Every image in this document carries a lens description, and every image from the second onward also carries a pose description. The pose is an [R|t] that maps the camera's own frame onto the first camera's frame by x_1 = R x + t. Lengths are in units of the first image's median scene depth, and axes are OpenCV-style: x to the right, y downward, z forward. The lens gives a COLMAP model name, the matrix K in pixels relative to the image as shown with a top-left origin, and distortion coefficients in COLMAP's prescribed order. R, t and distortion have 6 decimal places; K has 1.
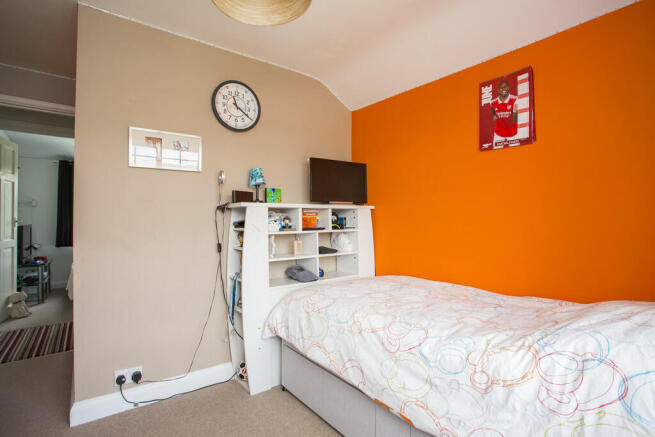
lens RADIAL K [[338.3, 0, 327.5], [0, 338.3, 218.5], [0, 0, 1]] dist [-0.000170, 0.000457]
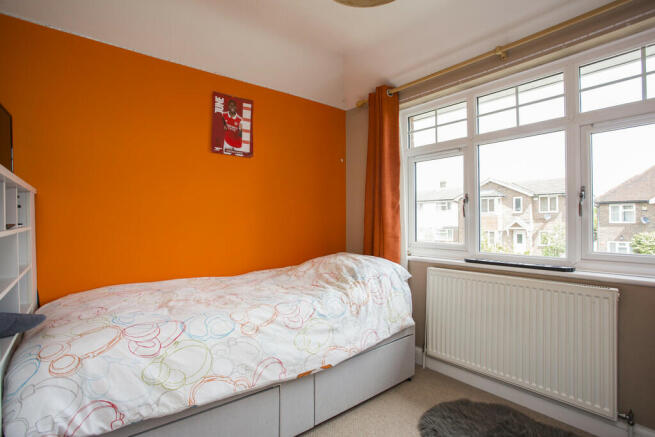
lens RADIAL K [[338.3, 0, 327.5], [0, 338.3, 218.5], [0, 0, 1]] dist [-0.000170, 0.000457]
pose [[-0.030147, 0.007846, 0.999515, -0.729025], [0.001622, 0.999968, -0.007800, 0.029882], [-0.999544, 0.001386, -0.030159, 0.719556]]
